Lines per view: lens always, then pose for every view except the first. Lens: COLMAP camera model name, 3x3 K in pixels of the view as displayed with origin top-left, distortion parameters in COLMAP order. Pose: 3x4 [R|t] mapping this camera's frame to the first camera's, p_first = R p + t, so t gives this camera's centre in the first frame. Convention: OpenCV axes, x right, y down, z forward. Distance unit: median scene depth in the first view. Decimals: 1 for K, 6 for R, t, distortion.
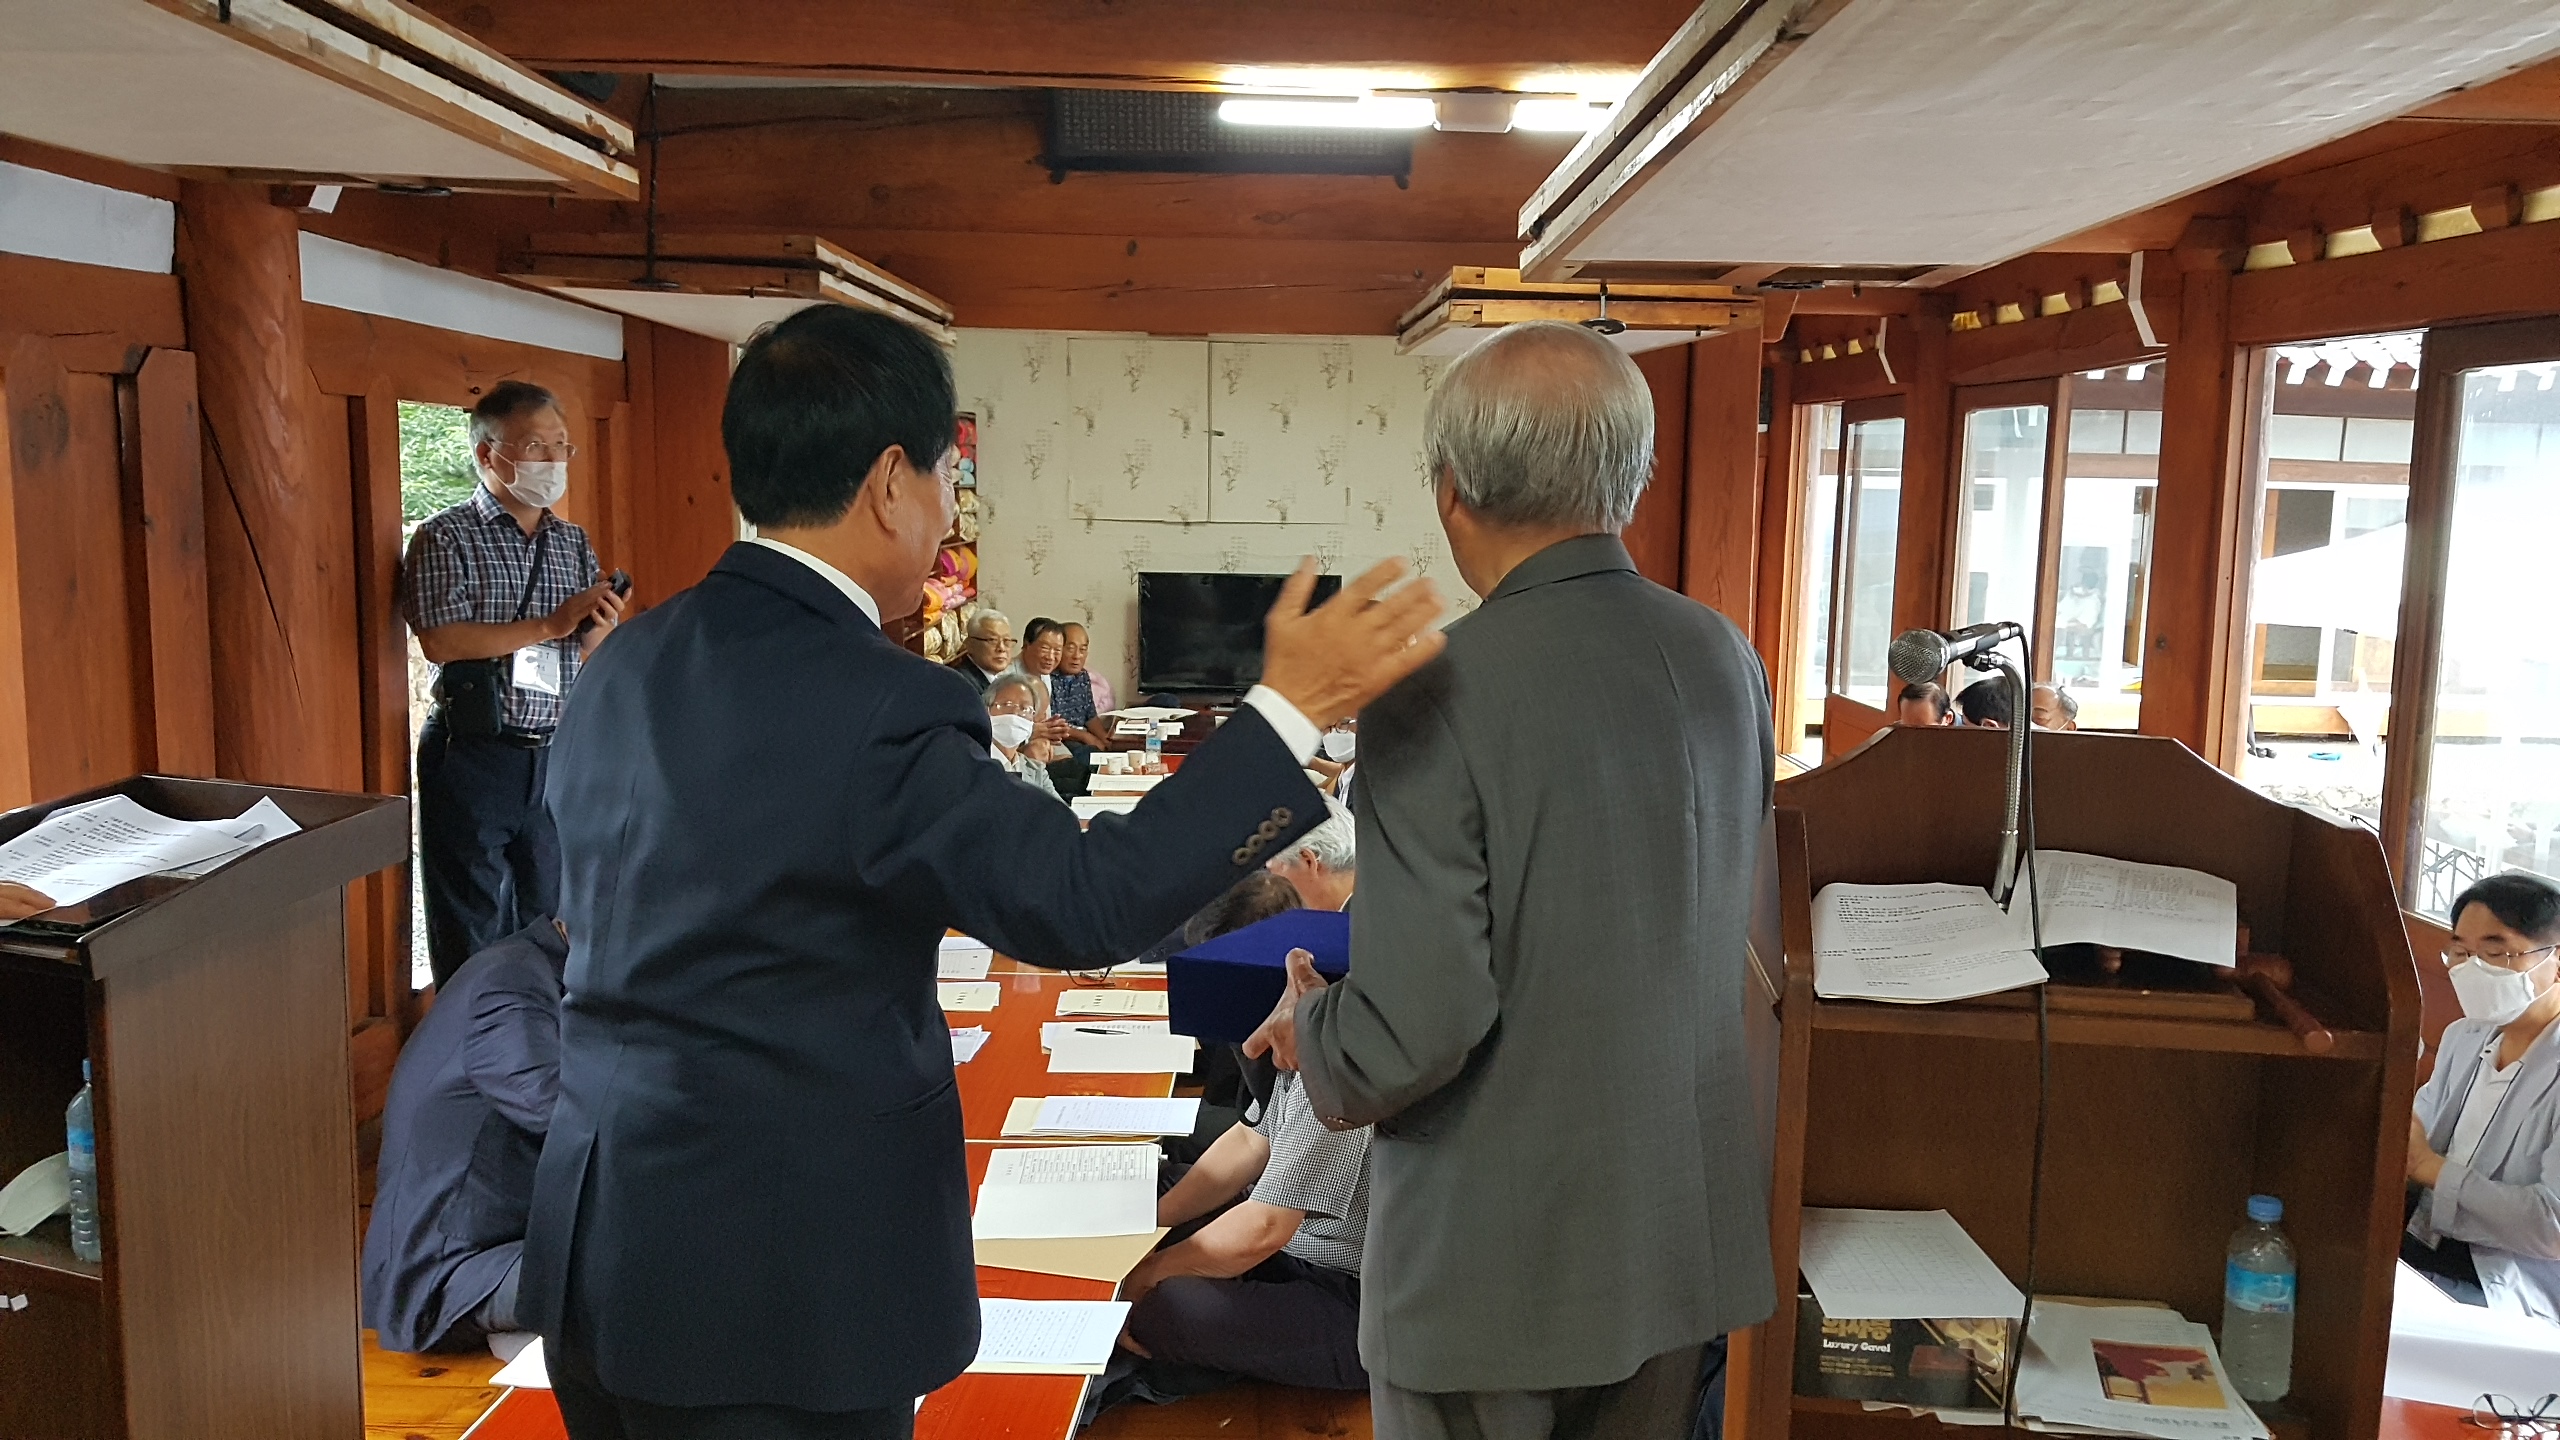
lens RADIAL K [[2052.6, 0, 1273.9], [0, 2052.6, 726.1], [0, 0, 1]] dist [0.057527, 0.017591]
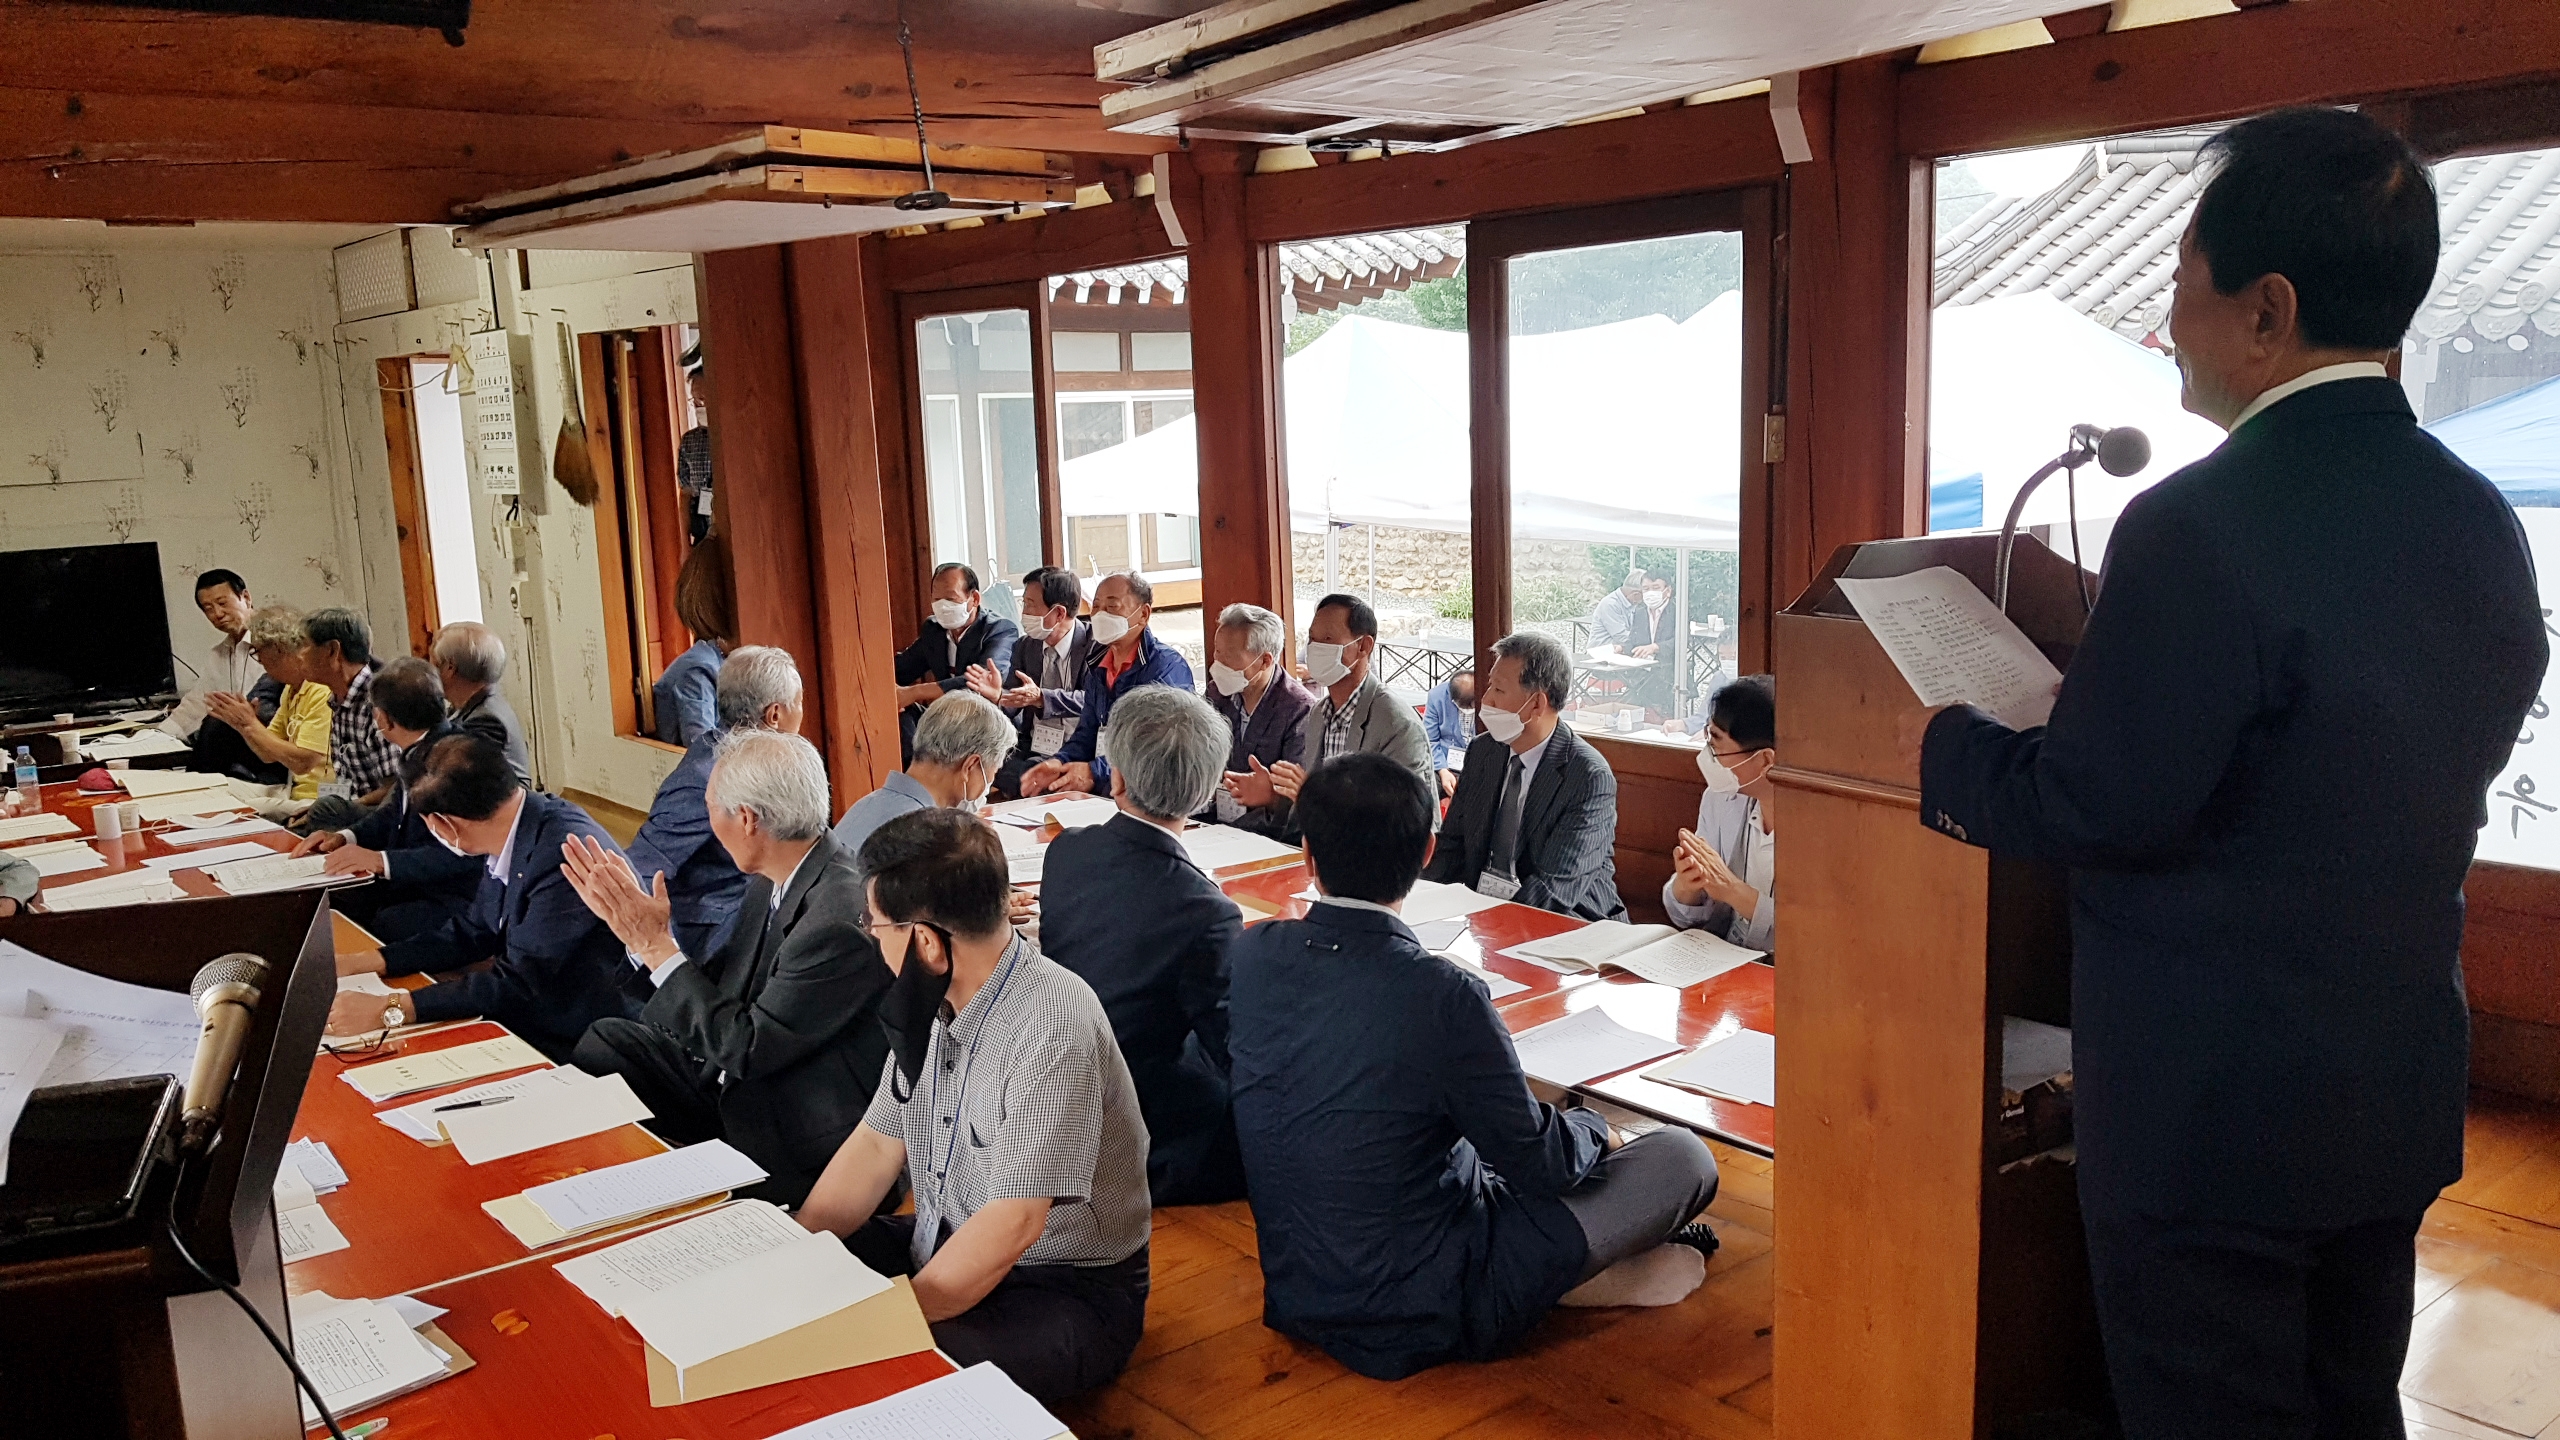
lens RADIAL K [[2052.6, 0, 1278.5], [0, 2052.6, 716.6], [0, 0, 1]] dist [0.057527, 0.017591]
pose [[0.786194, -0.141129, 0.601649, -0.259170], [0.129326, 0.989590, 0.063133, -0.005328], [-0.604296, 0.028174, 0.796262, 0.165343]]
